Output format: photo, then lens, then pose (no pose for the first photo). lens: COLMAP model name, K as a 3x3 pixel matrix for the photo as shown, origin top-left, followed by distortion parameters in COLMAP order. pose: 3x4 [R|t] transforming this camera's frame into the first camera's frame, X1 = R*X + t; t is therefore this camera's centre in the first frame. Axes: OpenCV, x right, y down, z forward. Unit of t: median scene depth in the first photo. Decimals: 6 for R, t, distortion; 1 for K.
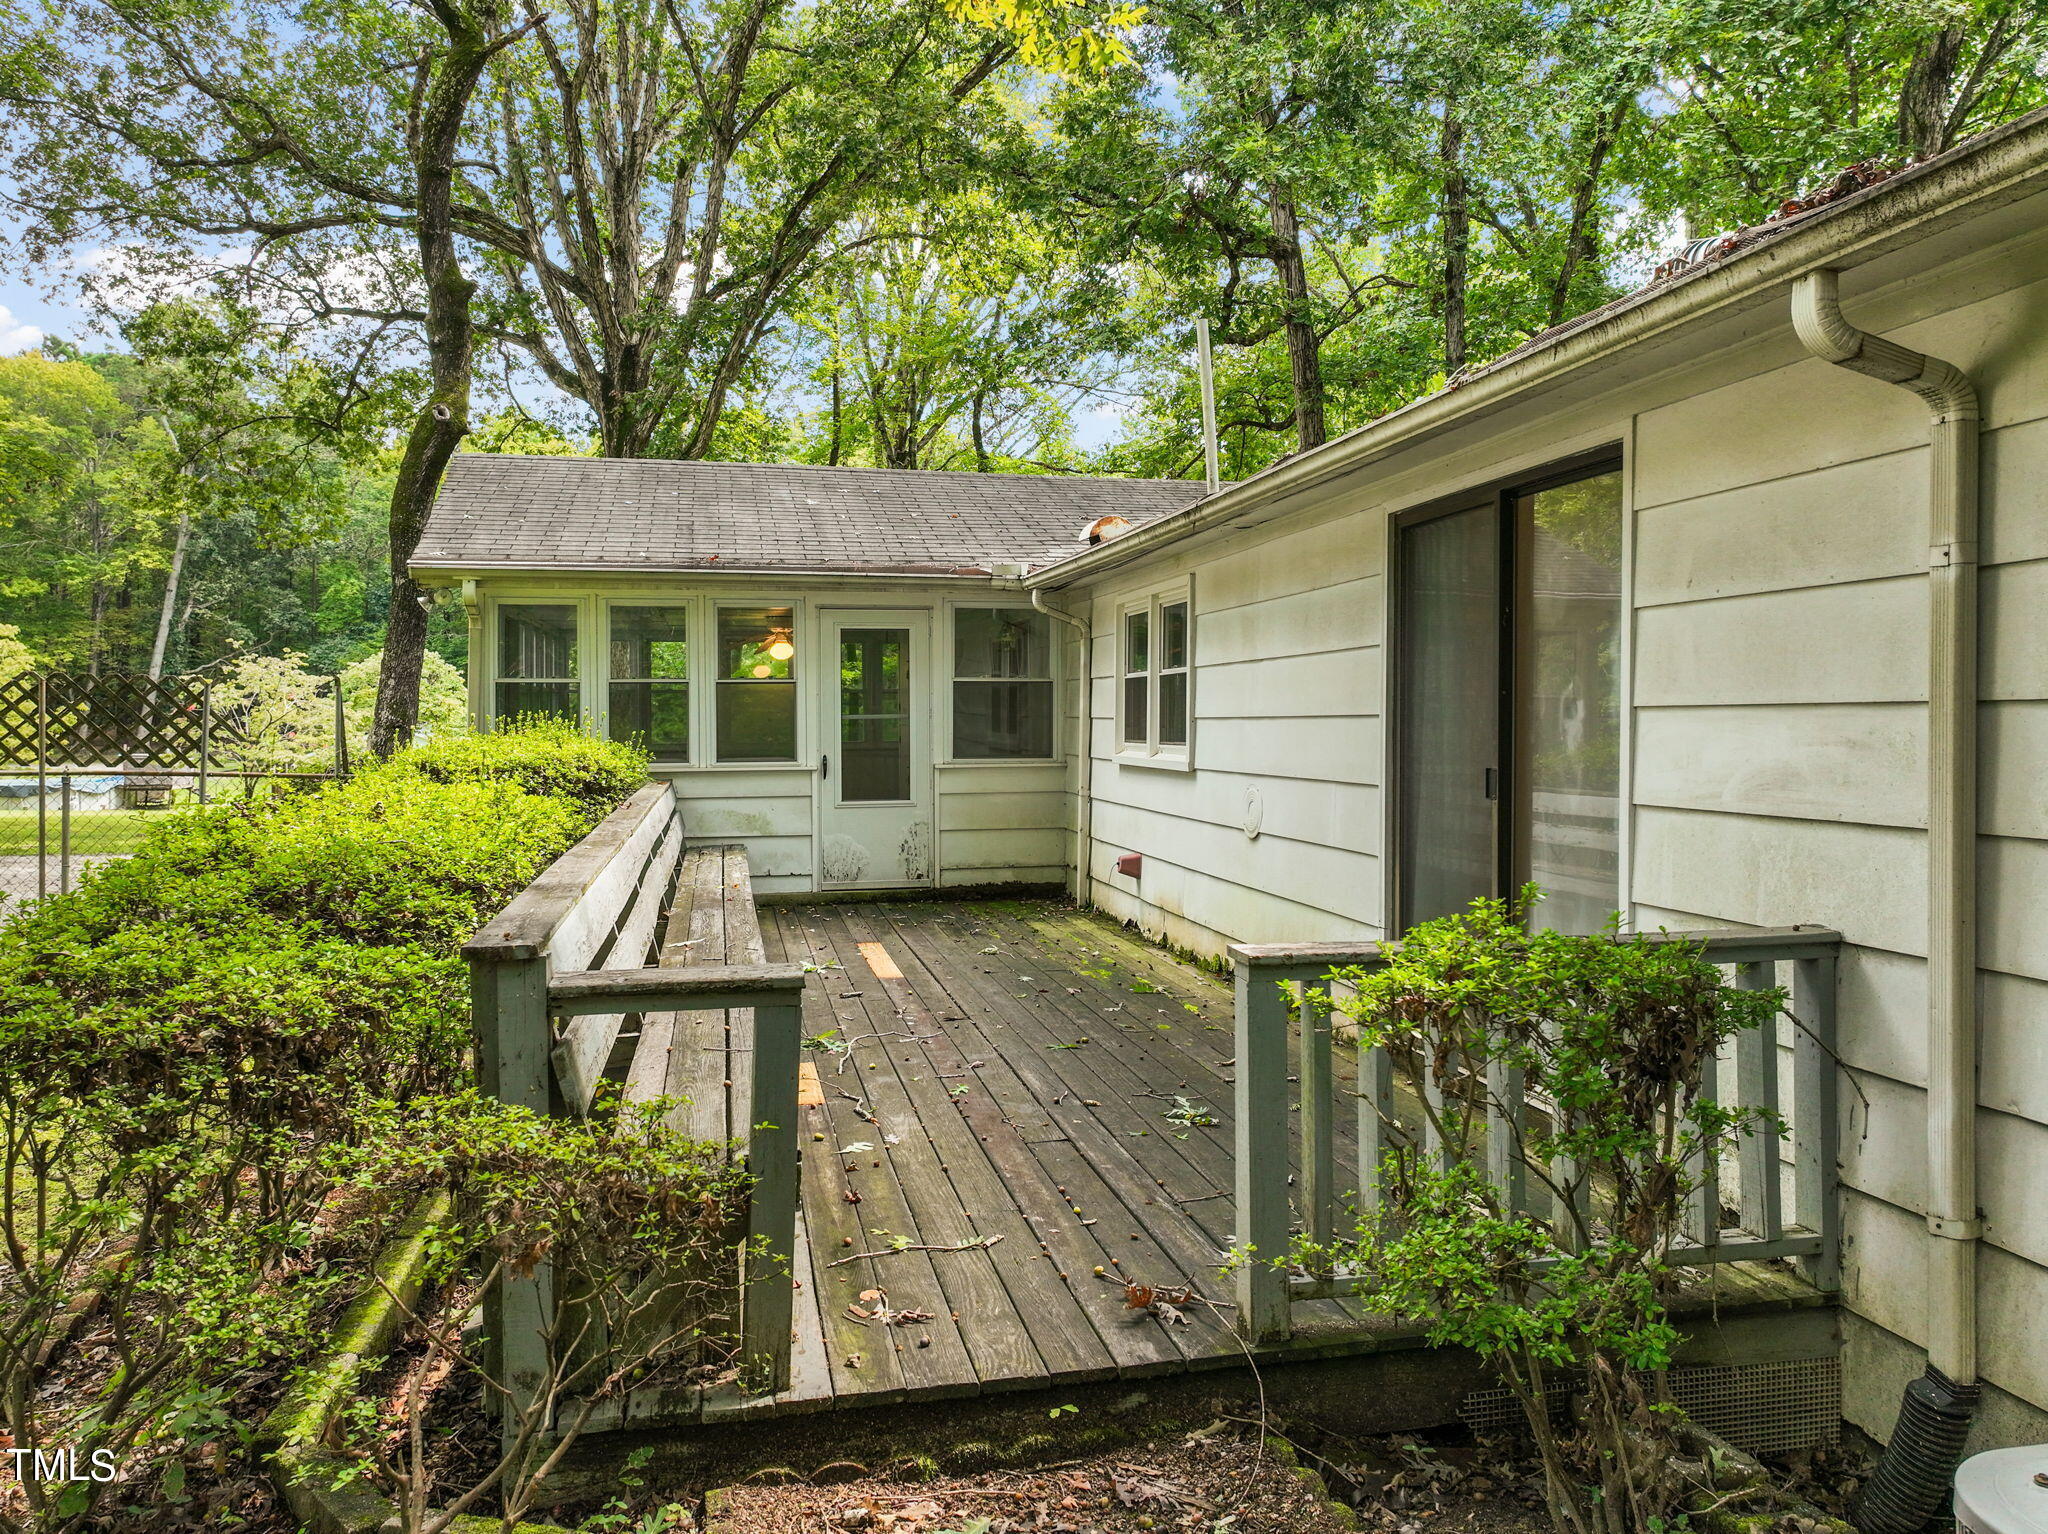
lens RADIAL K [[1443.9, 0, 1024.0], [0, 1443.9, 767.0], [0, 0, 1]] dist [-0.011335, 0.024454]
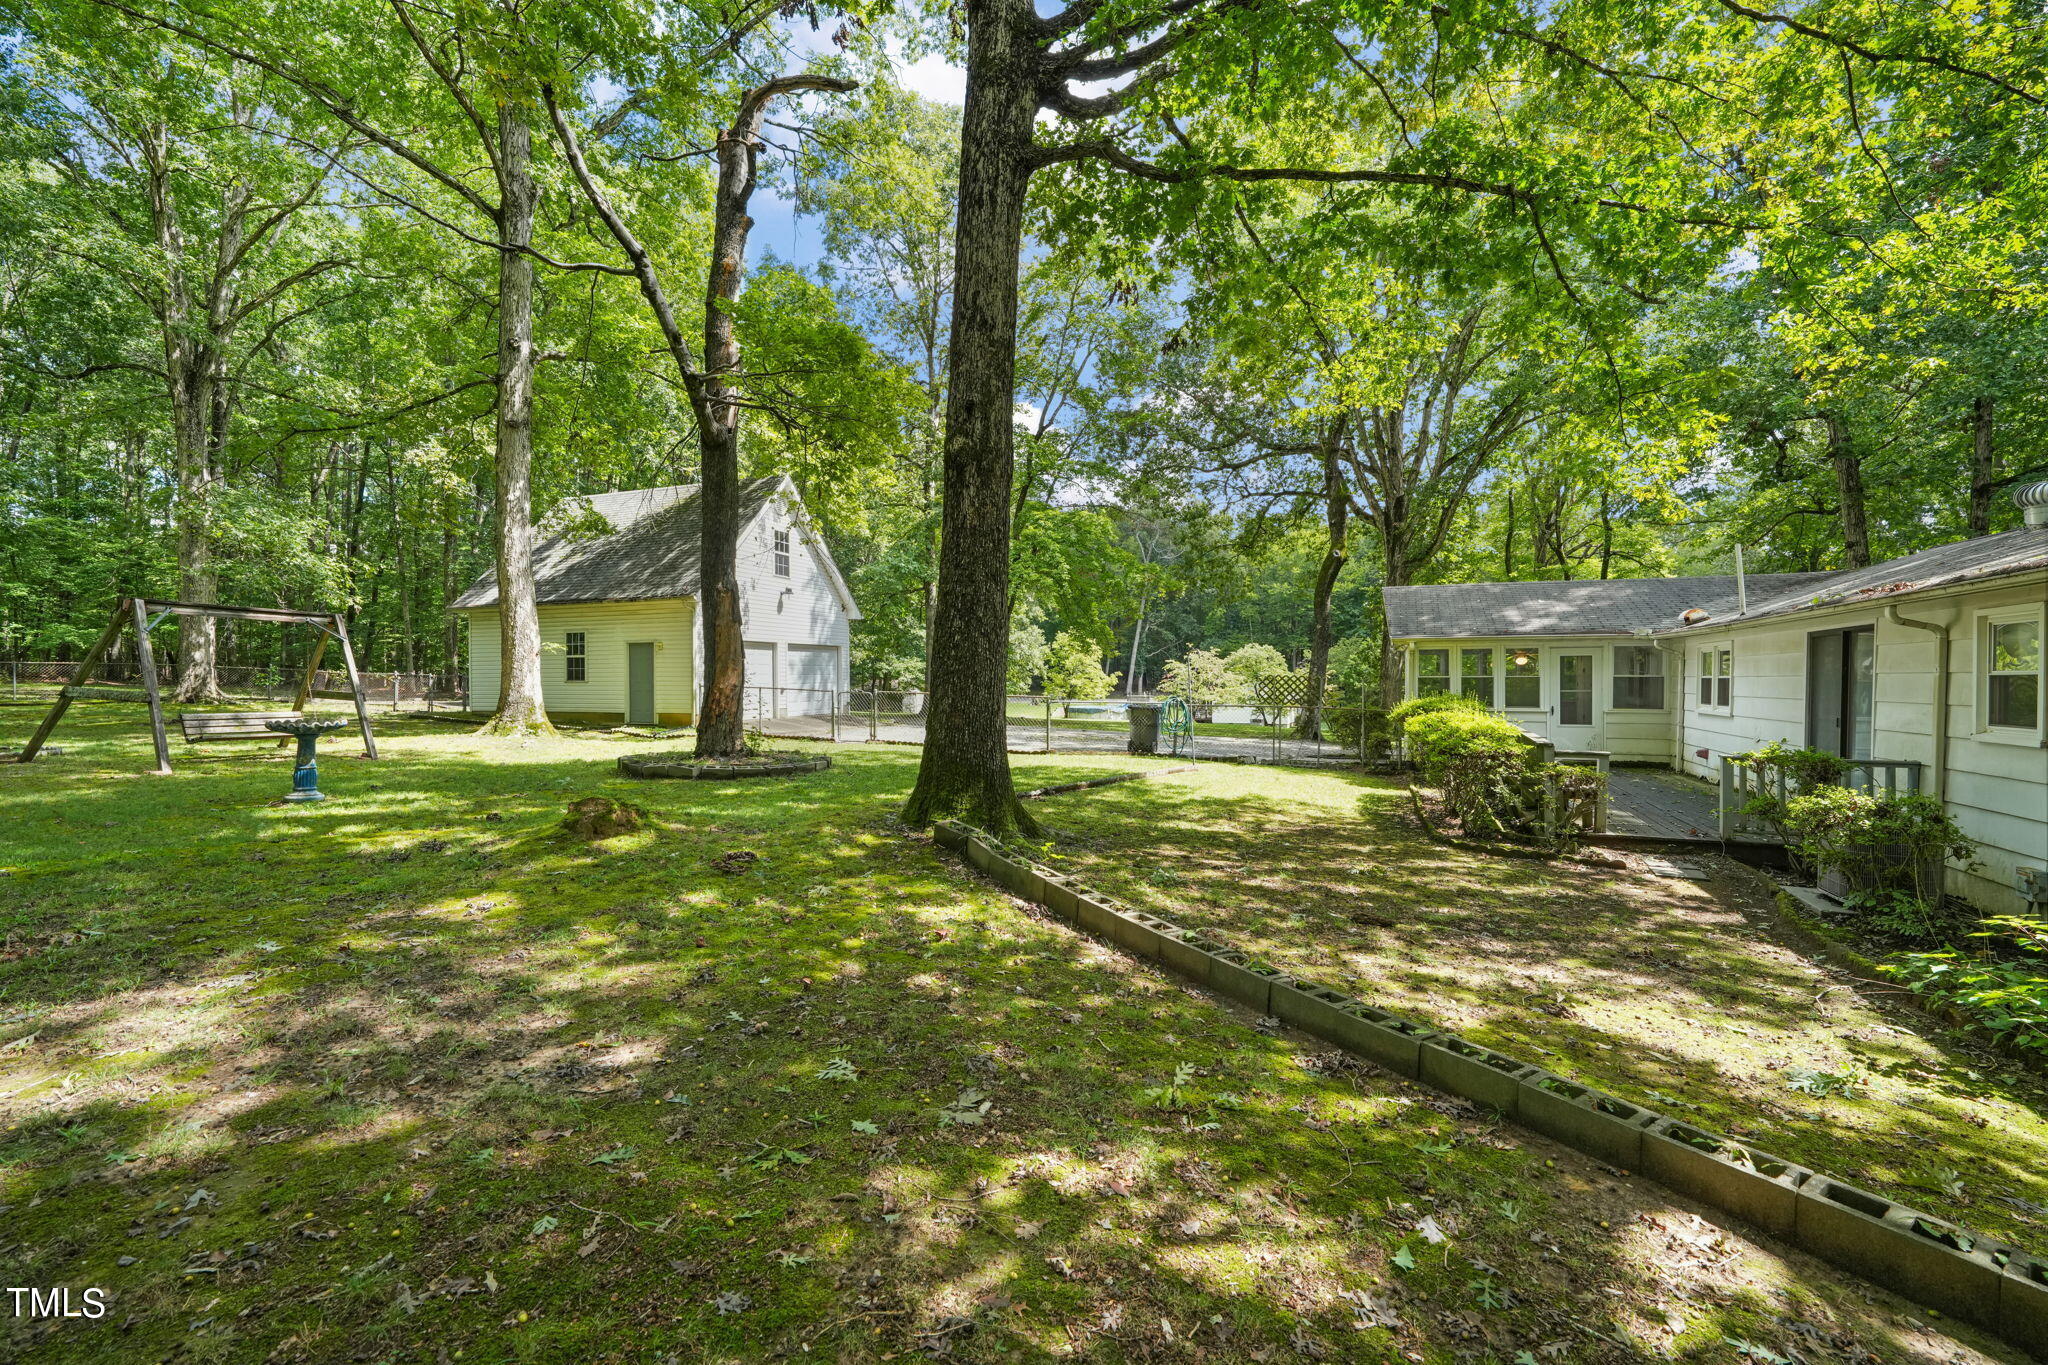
lens RADIAL K [[854.9, 0, 1024.0], [0, 854.9, 682.5], [0, 0, 1]] dist [-0.000733, -0.000121]
pose [[0.816529, 0.010792, -0.577204, -0.030291], [-0.025397, 0.999529, -0.017239, 0.000136], [0.576746, 0.028736, 0.816418, -0.802662]]
